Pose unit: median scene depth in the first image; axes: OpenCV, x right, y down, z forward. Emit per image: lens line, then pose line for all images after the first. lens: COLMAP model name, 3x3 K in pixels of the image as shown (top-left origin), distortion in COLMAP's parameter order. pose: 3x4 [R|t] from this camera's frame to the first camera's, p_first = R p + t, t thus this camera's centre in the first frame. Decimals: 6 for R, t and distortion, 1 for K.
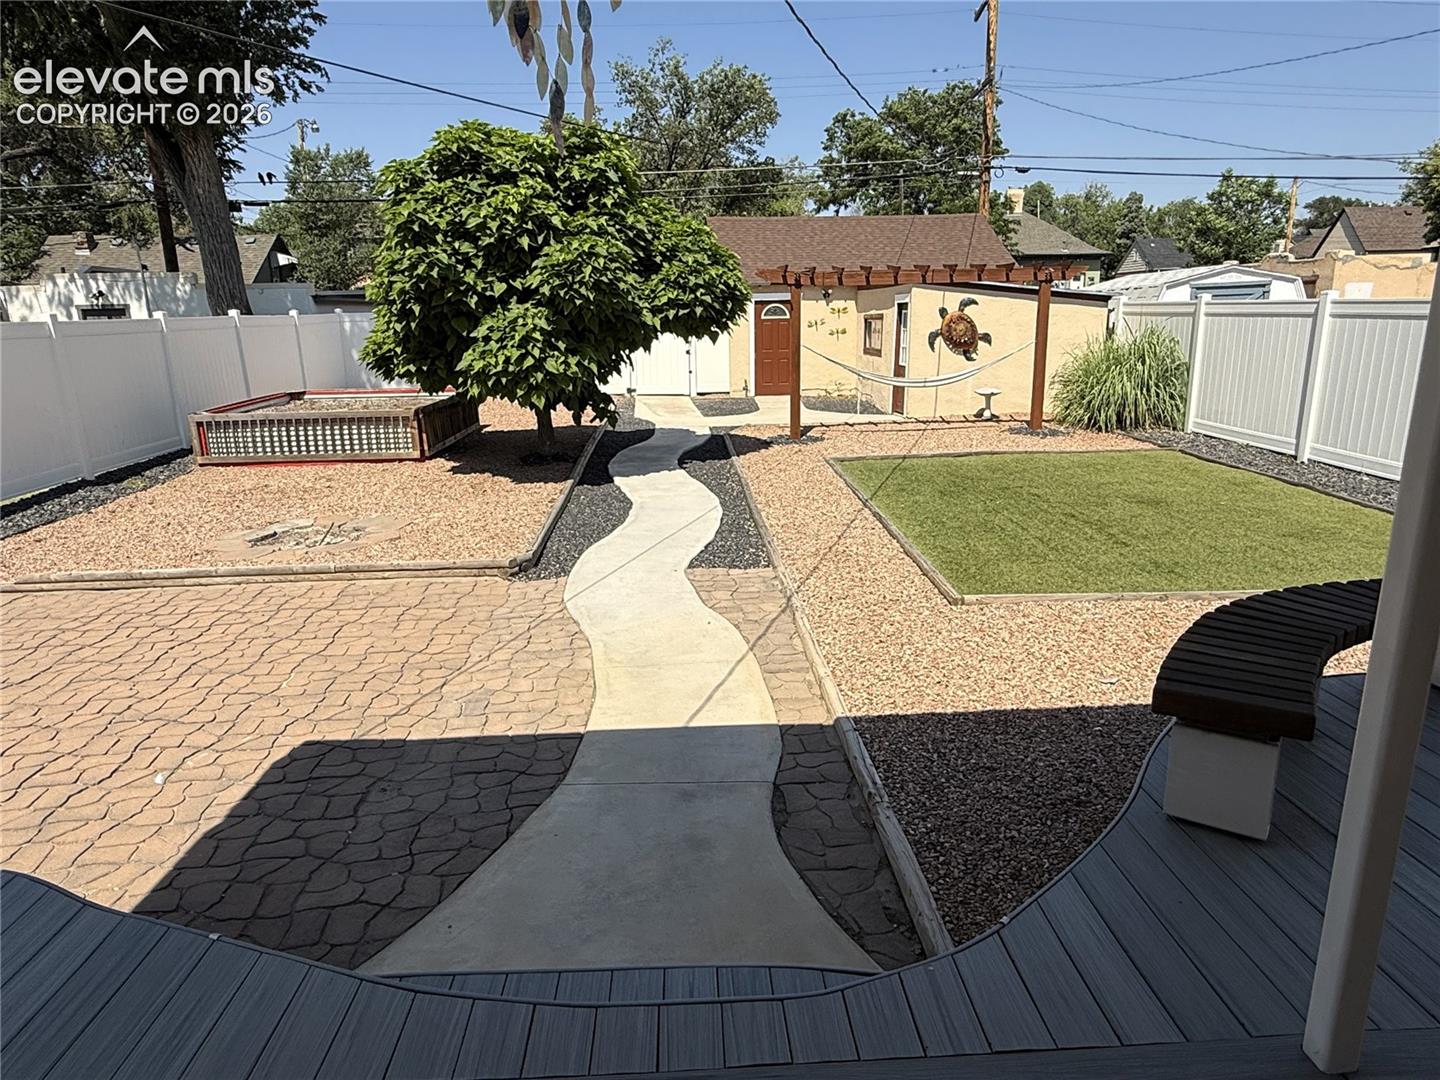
lens RADIAL K [[905.0, 0, 721.7], [0, 905.0, 536.2], [0, 0, 1]] dist [-0.004256, -0.004531]
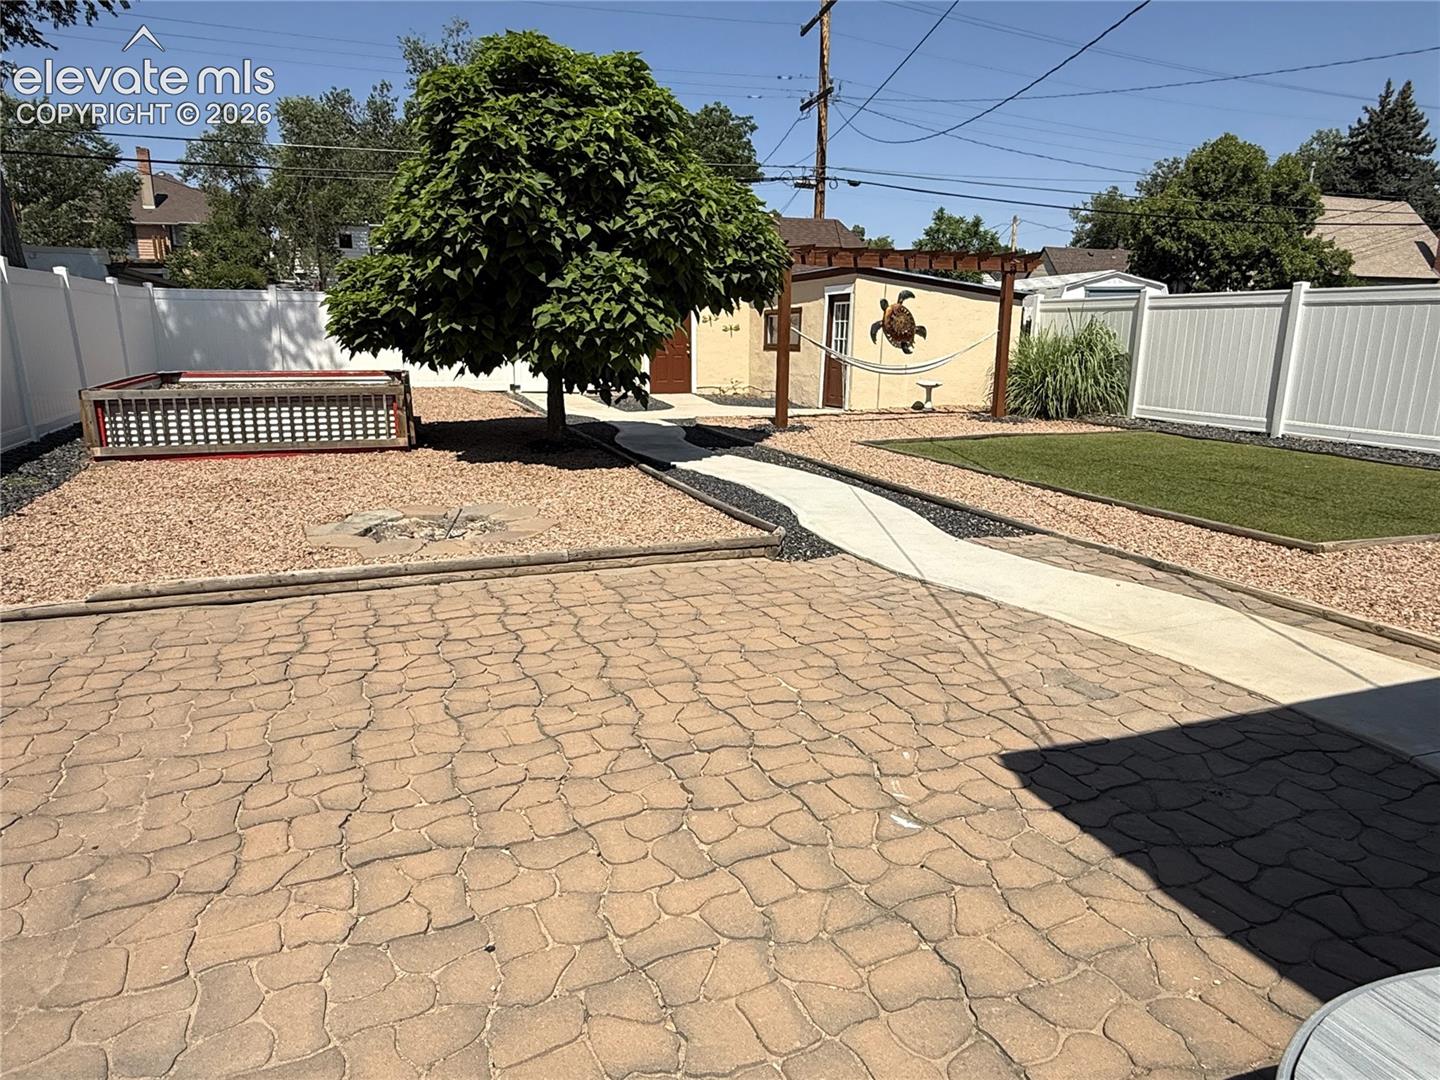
lens RADIAL K [[905.0, 0, 710.5], [0, 905.0, 548.1], [0, 0, 1]] dist [-0.004256, -0.004531]
pose [[0.954256, -0.044156, 0.295713, -0.320071], [0.047986, 0.998832, -0.005704, 0.023253], [-0.295116, 0.019633, 0.955260, 0.141888]]
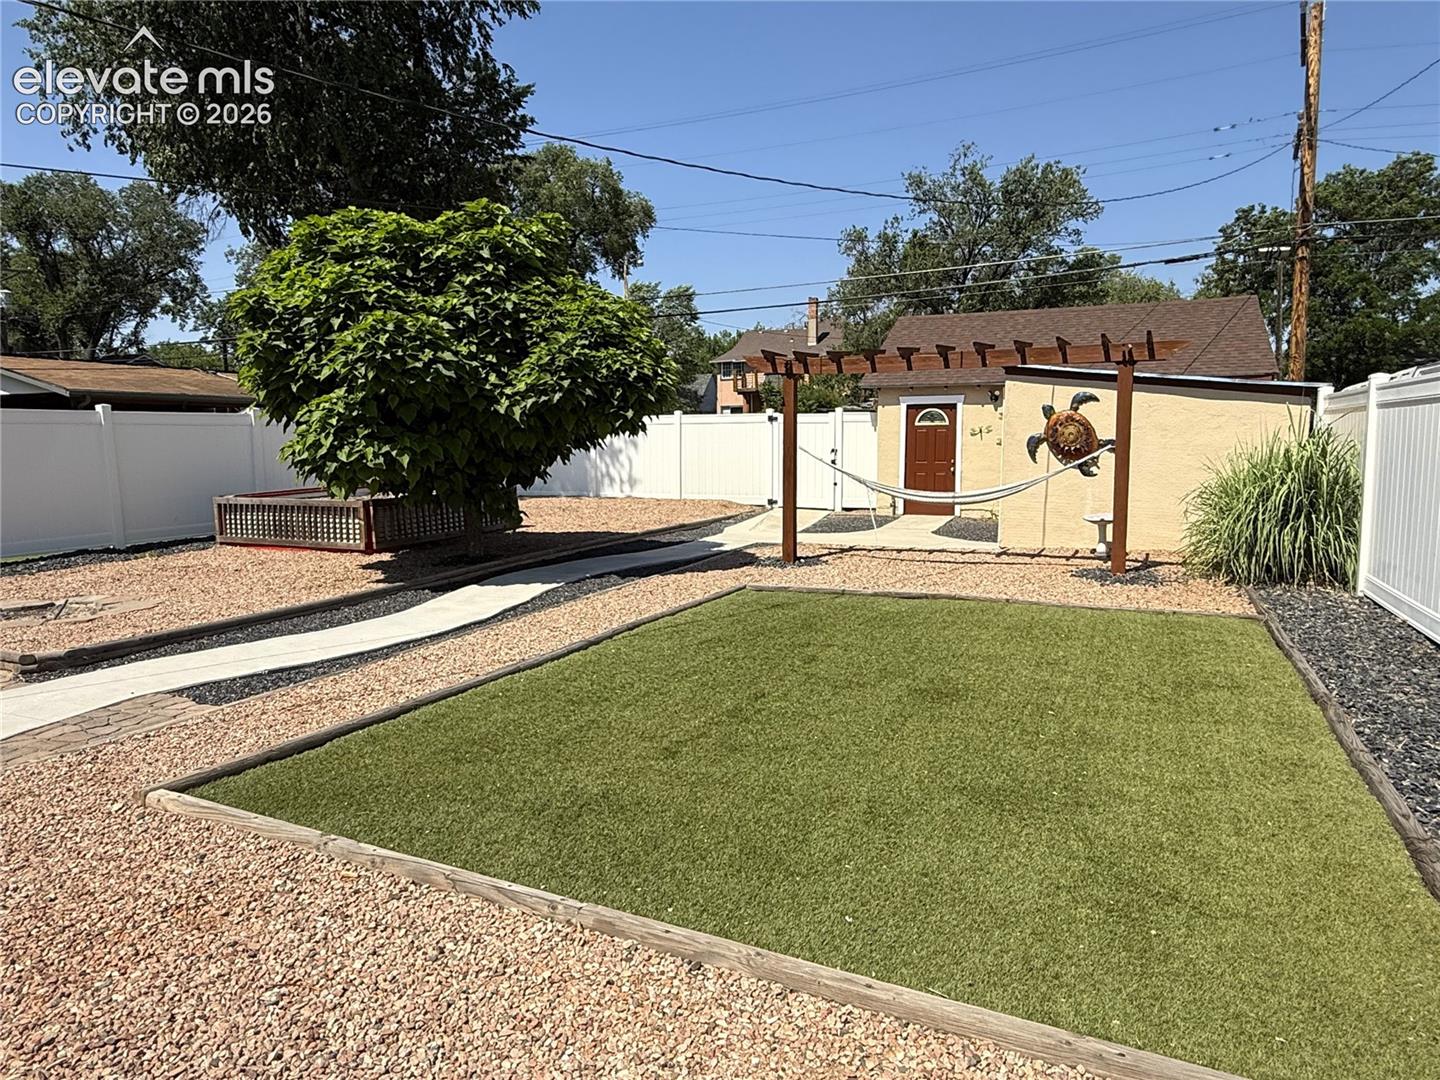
lens RADIAL K [[905.0, 0, 730.8], [0, 905.0, 546.8], [0, 0, 1]] dist [-0.004256, -0.004531]
pose [[0.895813, 0.064426, -0.439738, 0.452503], [-0.116618, 0.988842, -0.092695, -0.045893], [0.428859, 0.134319, 0.893330, 0.297300]]
